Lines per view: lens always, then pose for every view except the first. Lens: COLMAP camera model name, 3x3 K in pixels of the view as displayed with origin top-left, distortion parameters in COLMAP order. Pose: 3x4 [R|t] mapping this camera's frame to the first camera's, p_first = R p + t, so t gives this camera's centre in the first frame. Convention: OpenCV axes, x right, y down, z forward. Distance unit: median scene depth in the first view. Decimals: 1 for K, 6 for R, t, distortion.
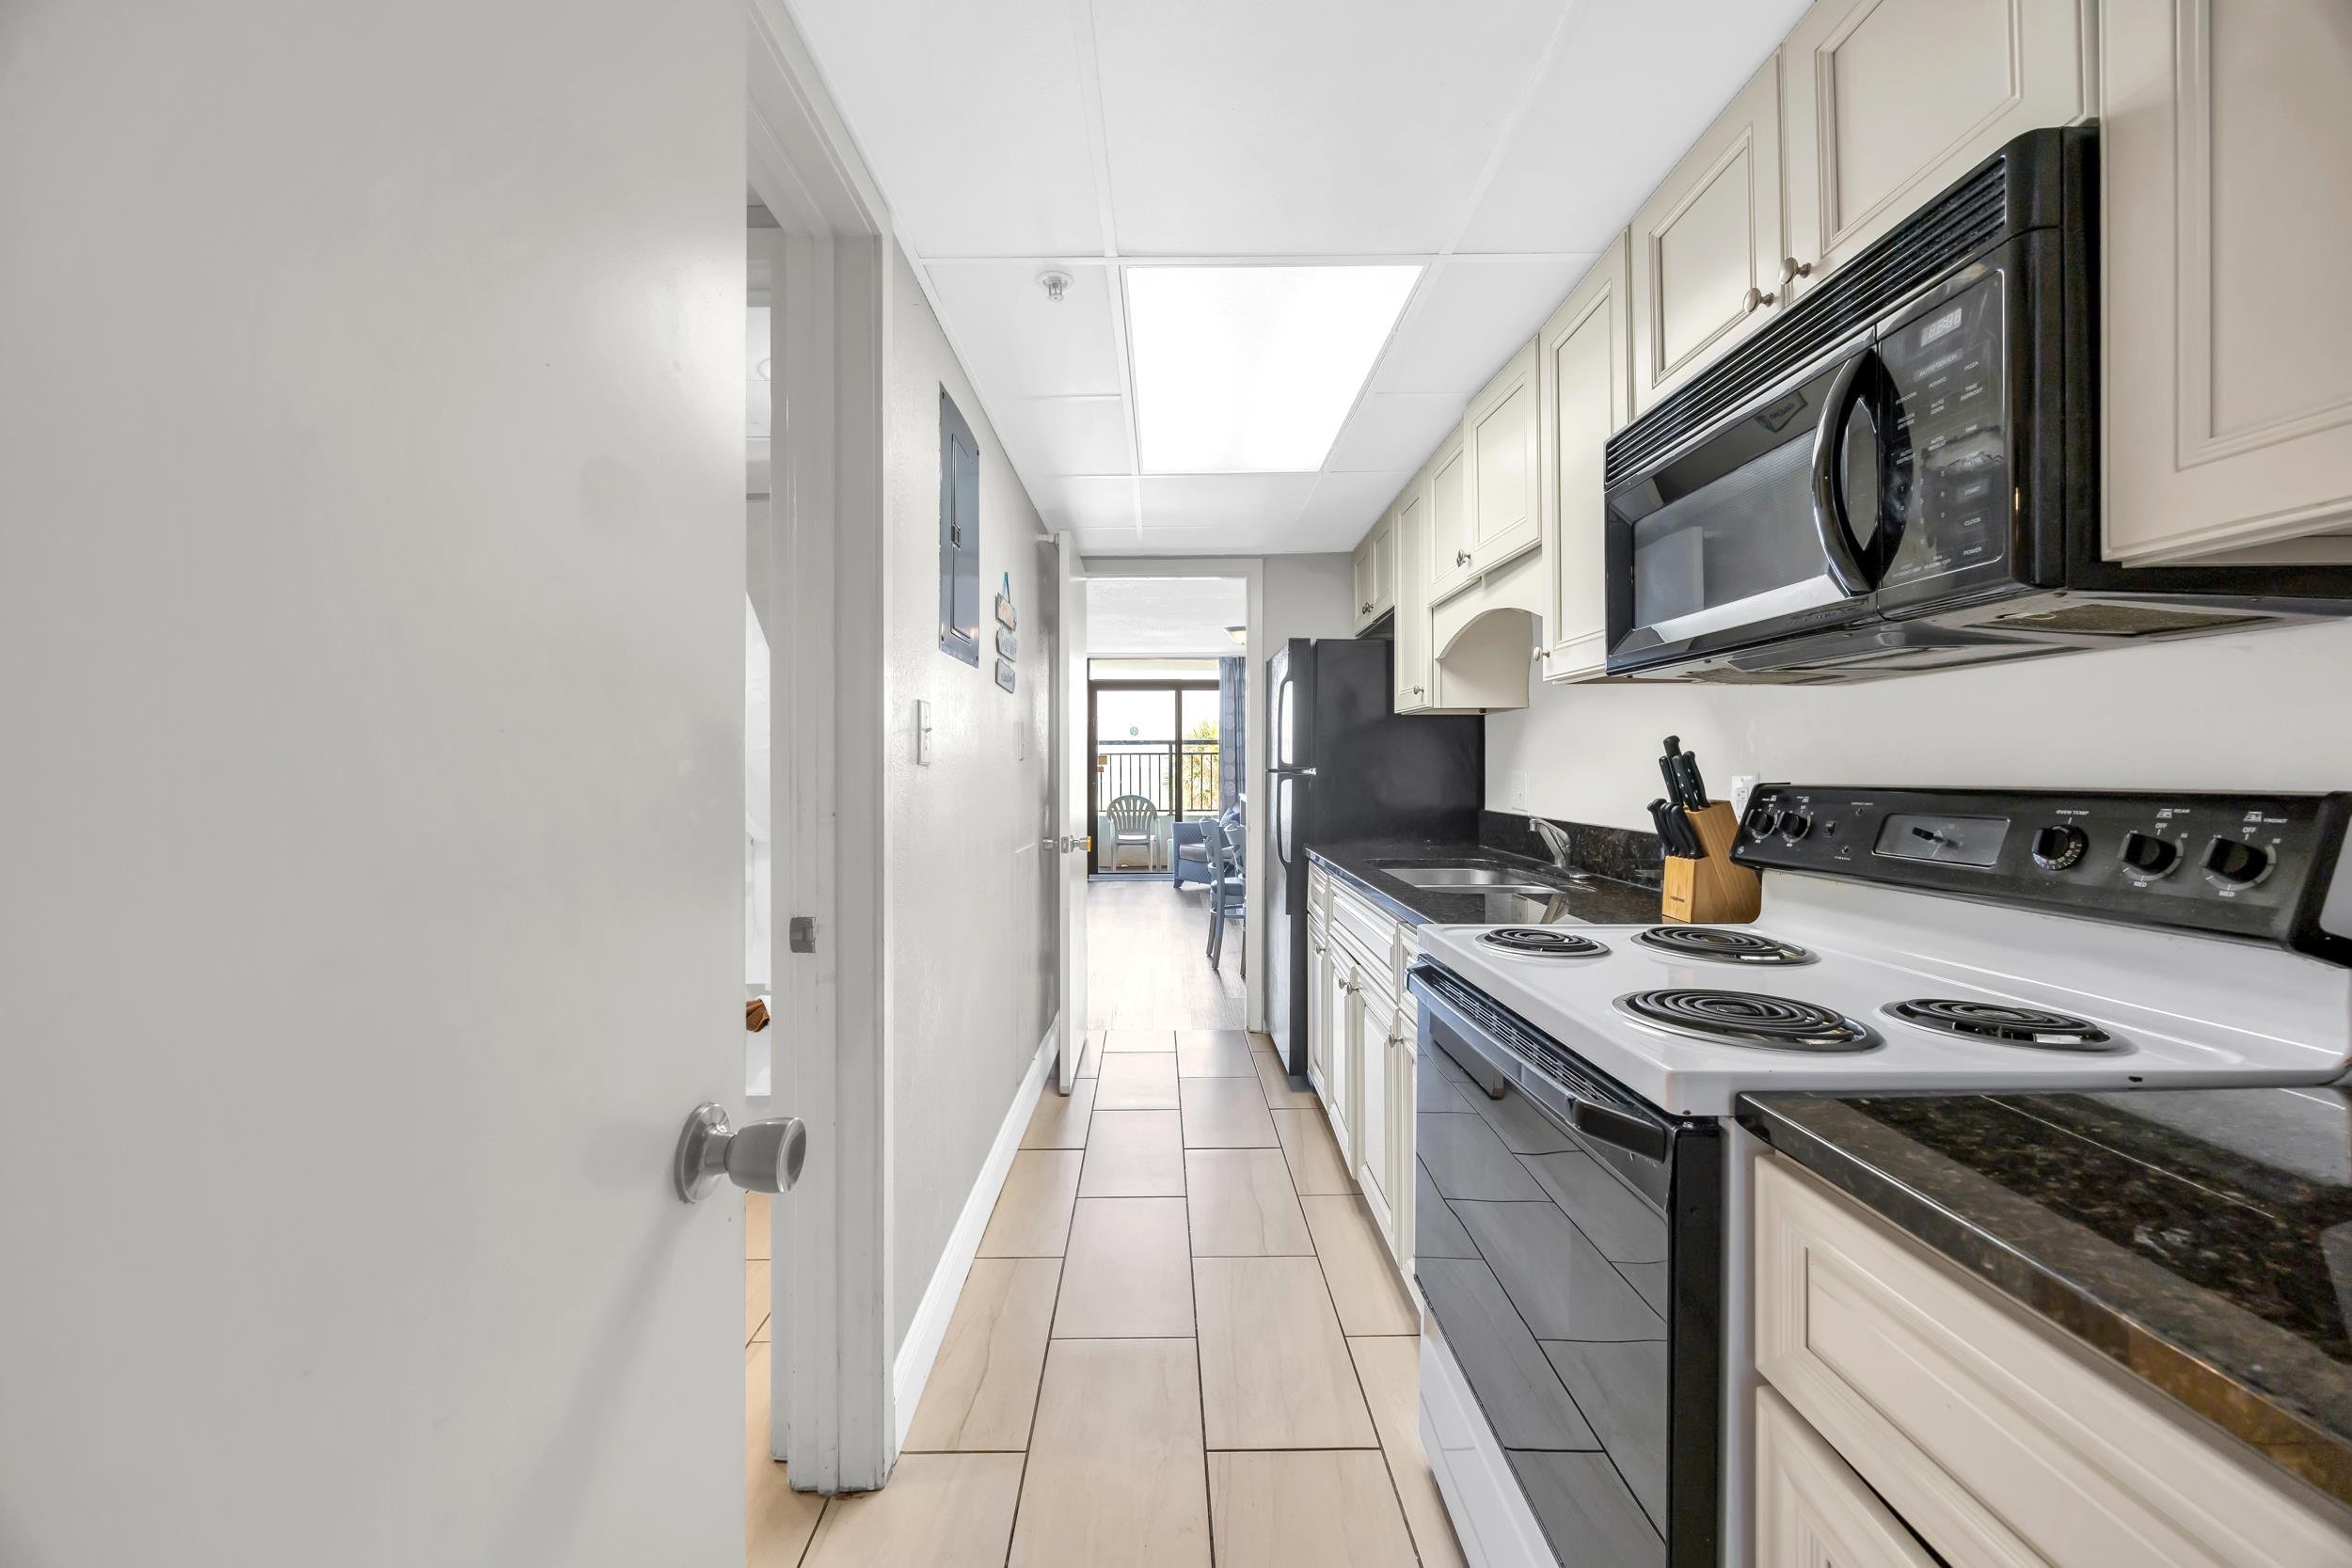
lens RADIAL K [[1013.0, 0, 1171.9], [0, 1013.0, 765.5], [0, 0, 1]] dist [-0.012278, -0.000083]
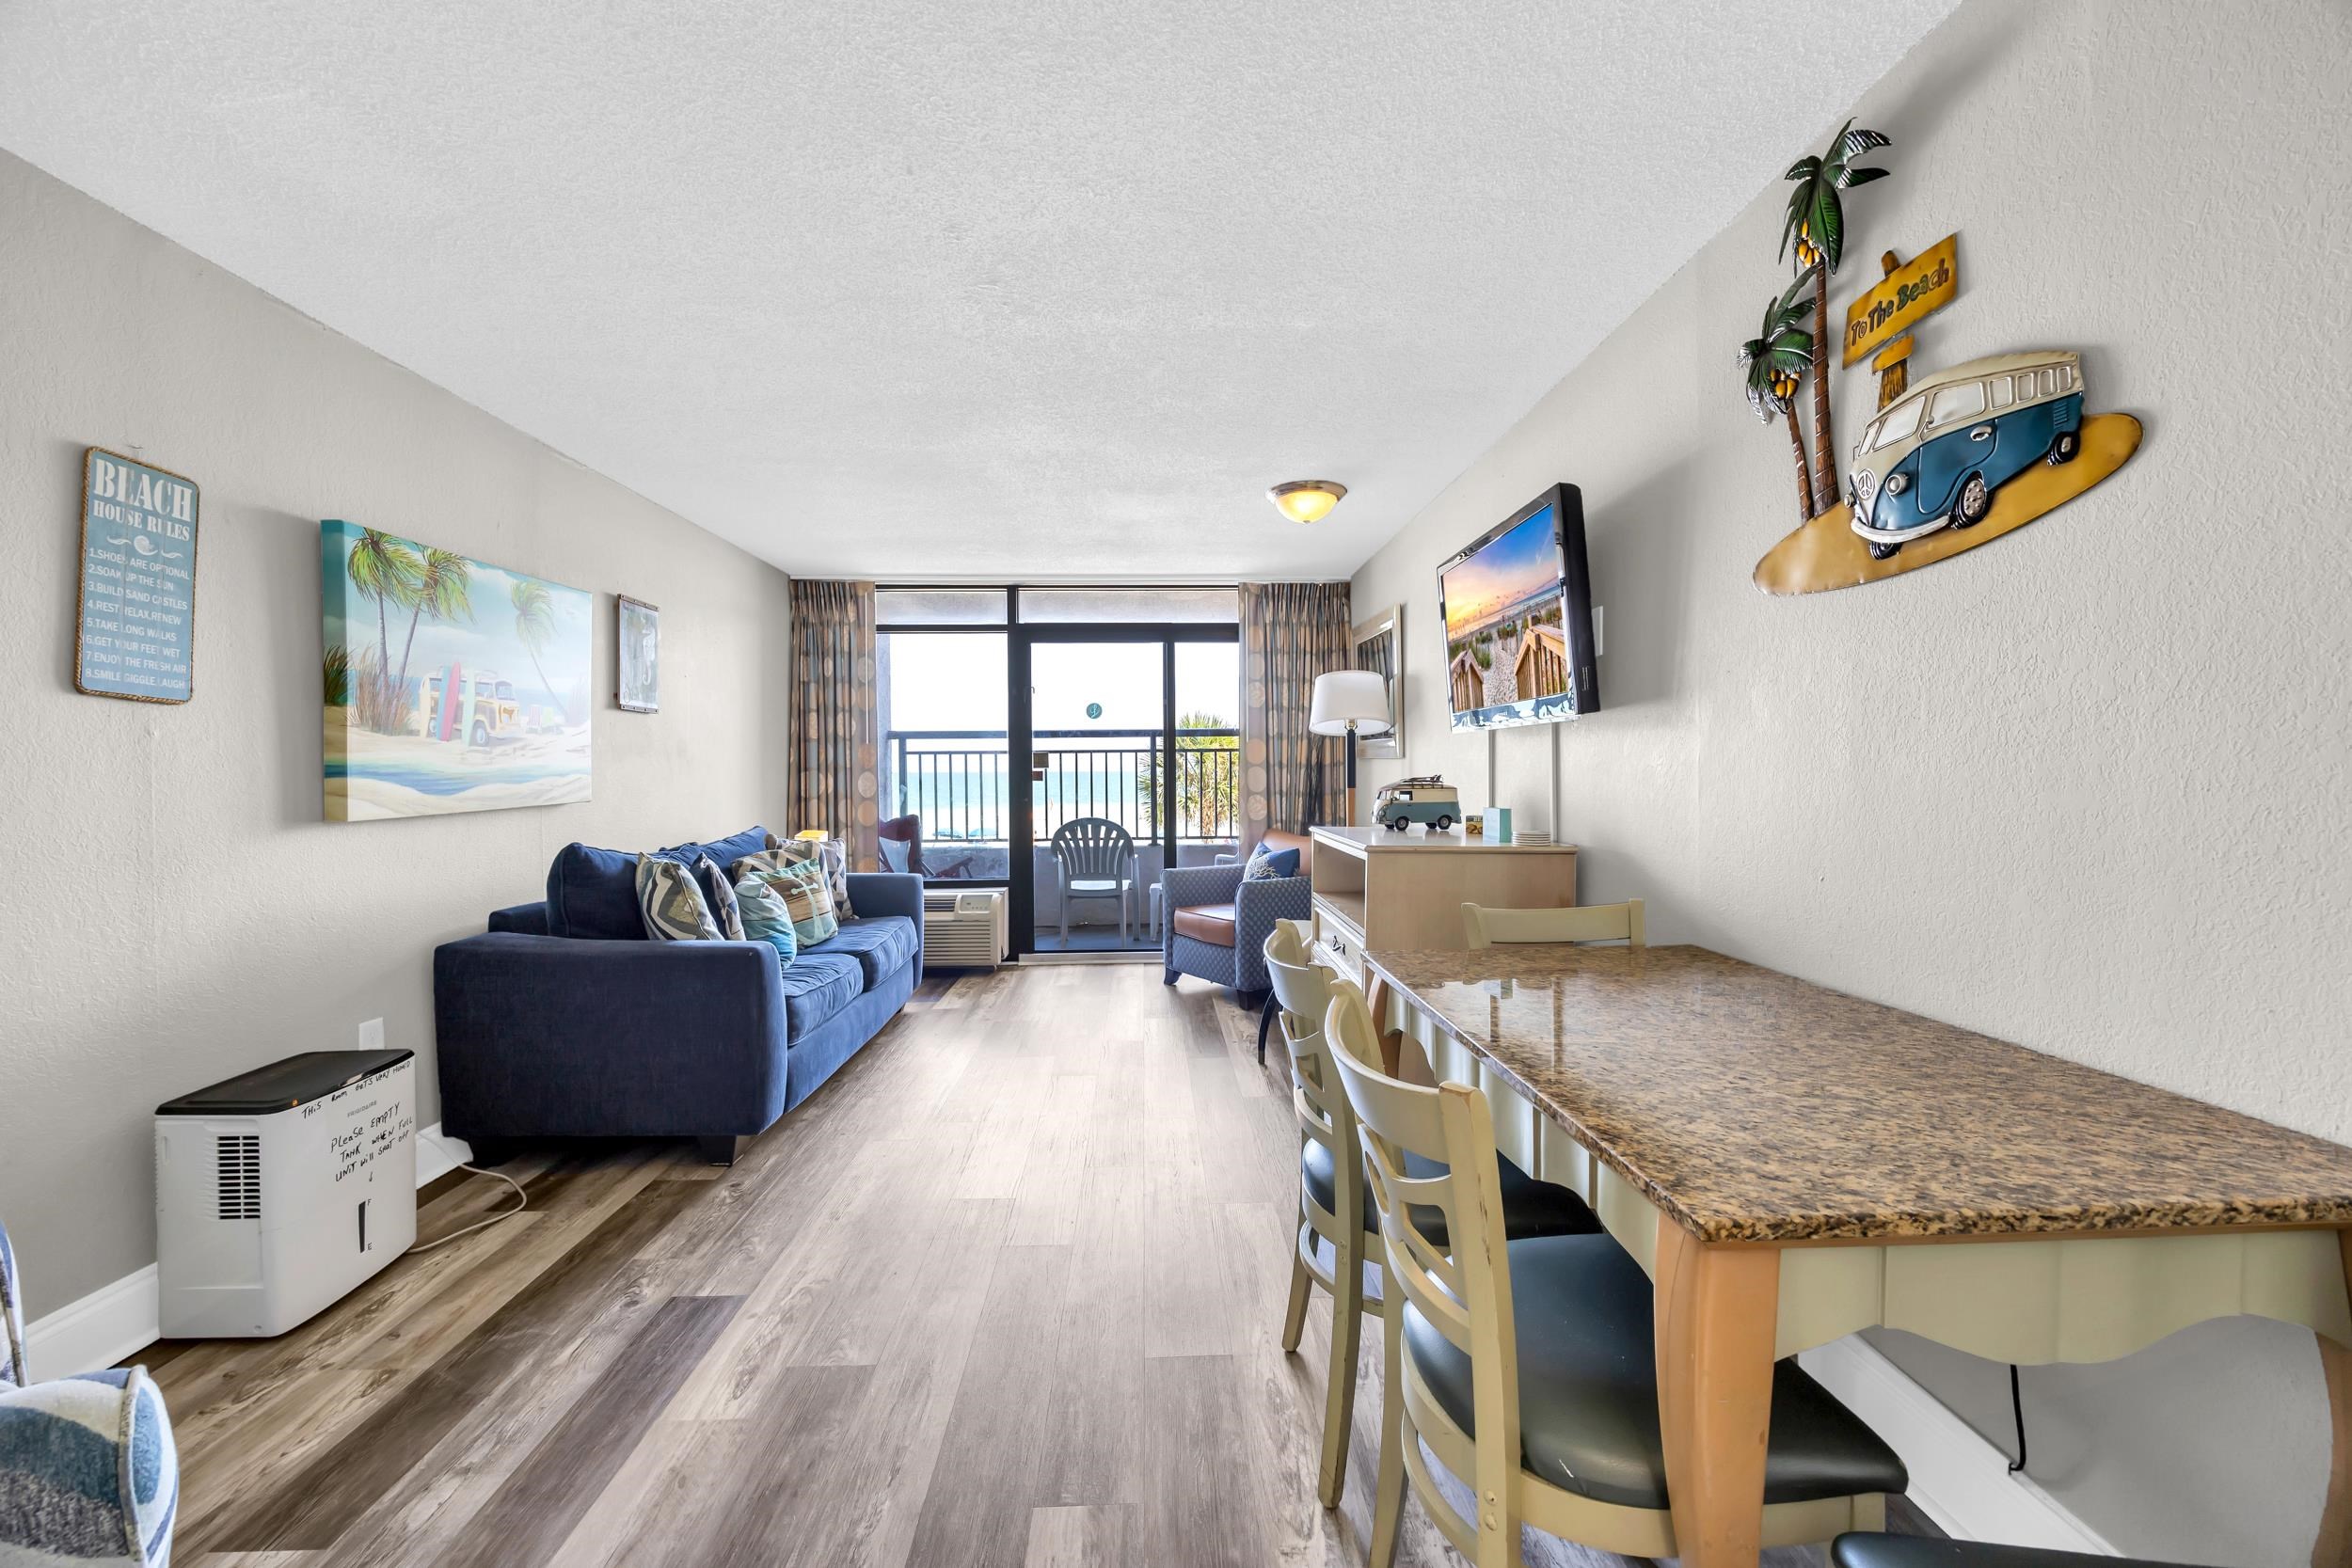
lens RADIAL K [[897.5, 0, 1166.1], [0, 897.5, 784.5], [0, 0, 1]] dist [0.000774, 0.000241]
pose [[0.999543, -0.005011, 0.029822, -0.011061], [0.004208, 0.999629, 0.026921, -0.005873], [-0.029946, -0.026783, 0.999193, 0.468593]]
